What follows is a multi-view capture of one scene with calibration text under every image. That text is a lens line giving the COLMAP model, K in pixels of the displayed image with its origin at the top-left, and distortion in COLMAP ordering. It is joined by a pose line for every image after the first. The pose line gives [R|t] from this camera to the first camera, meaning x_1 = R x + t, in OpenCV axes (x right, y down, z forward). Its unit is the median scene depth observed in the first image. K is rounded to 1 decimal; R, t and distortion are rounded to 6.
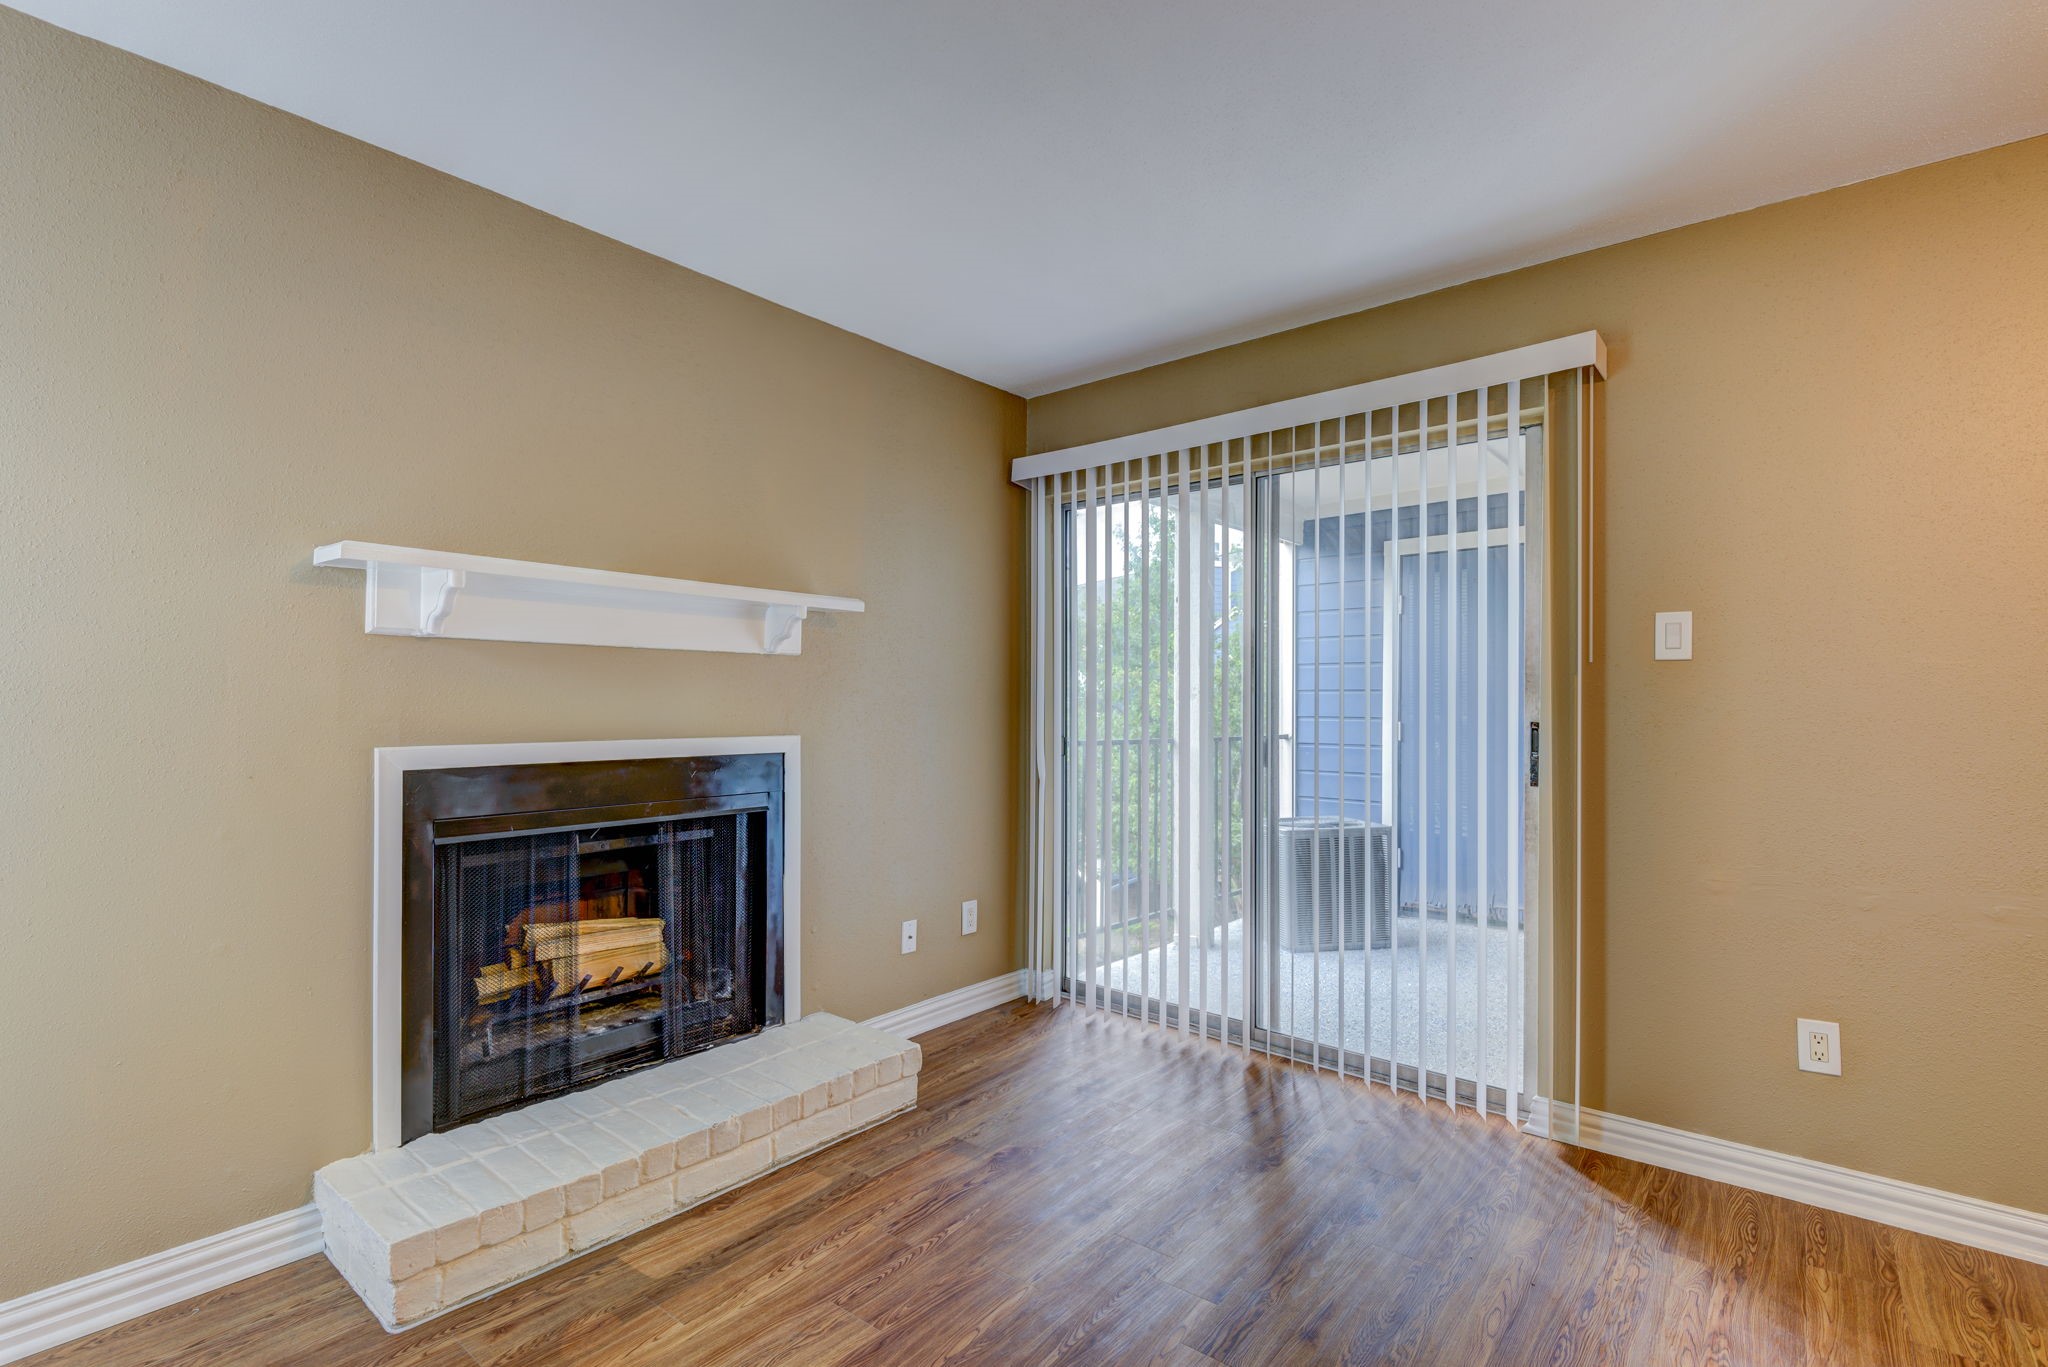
lens RADIAL K [[942.0, 0, 1016.3], [0, 942.0, 692.2], [0, 0, 1]] dist [0.003661, -0.004201]
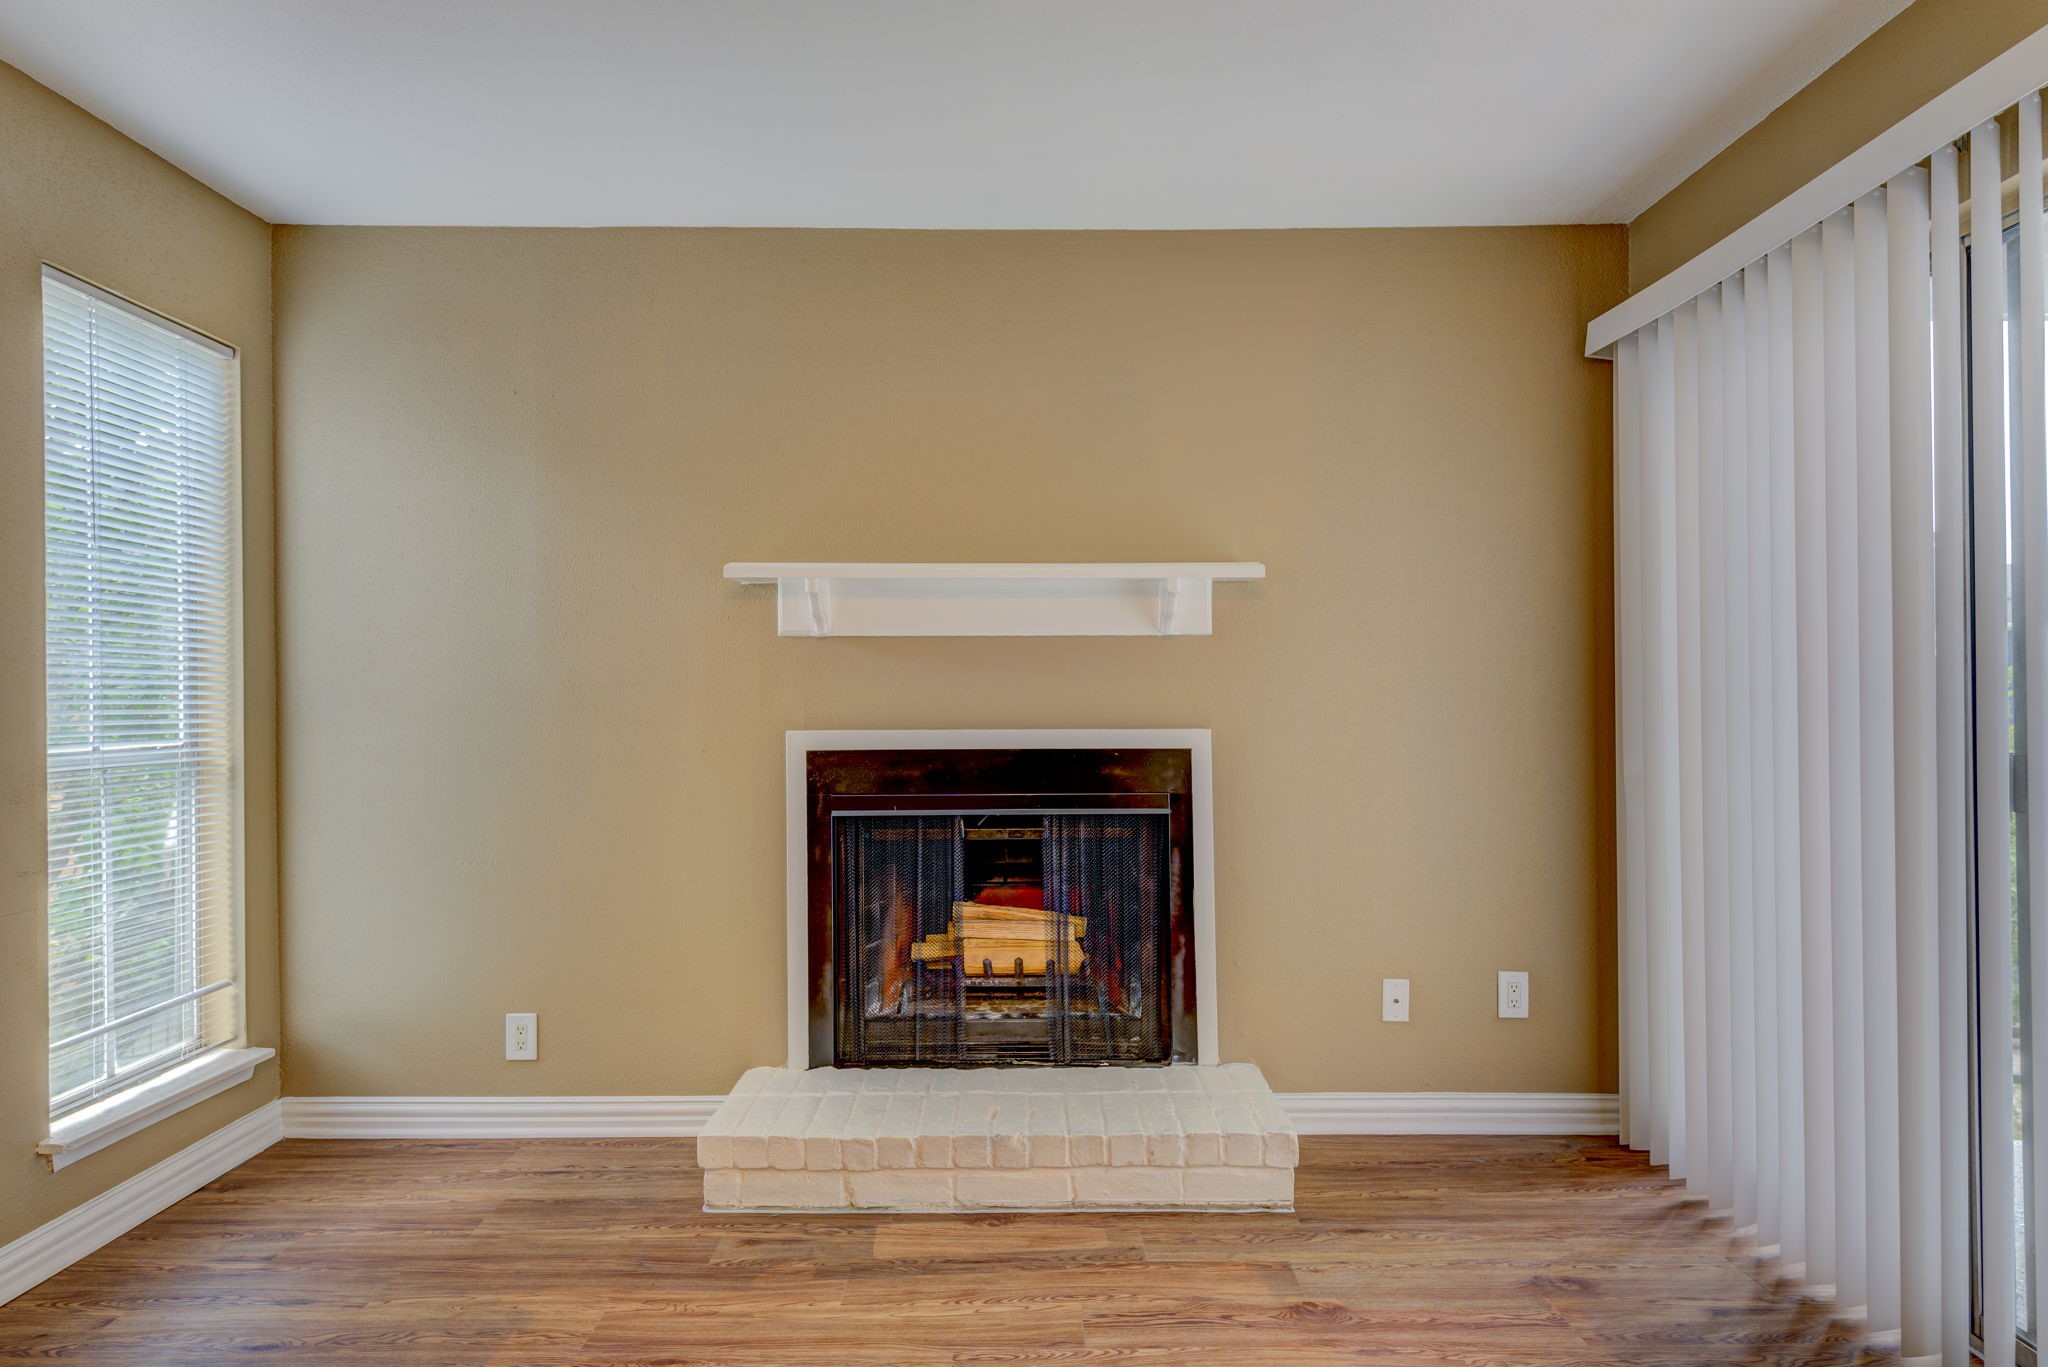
lens RADIAL K [[1106.2, 0, 1031.7], [0, 1106.2, 685.7], [0, 0, 1]] dist [0.044847, -0.002221]
pose [[0.651370, -0.006972, -0.758728, 0.520695], [0.014648, 0.999887, 0.003388, 0.000782], [0.758619, -0.013321, 0.651399, 0.276355]]
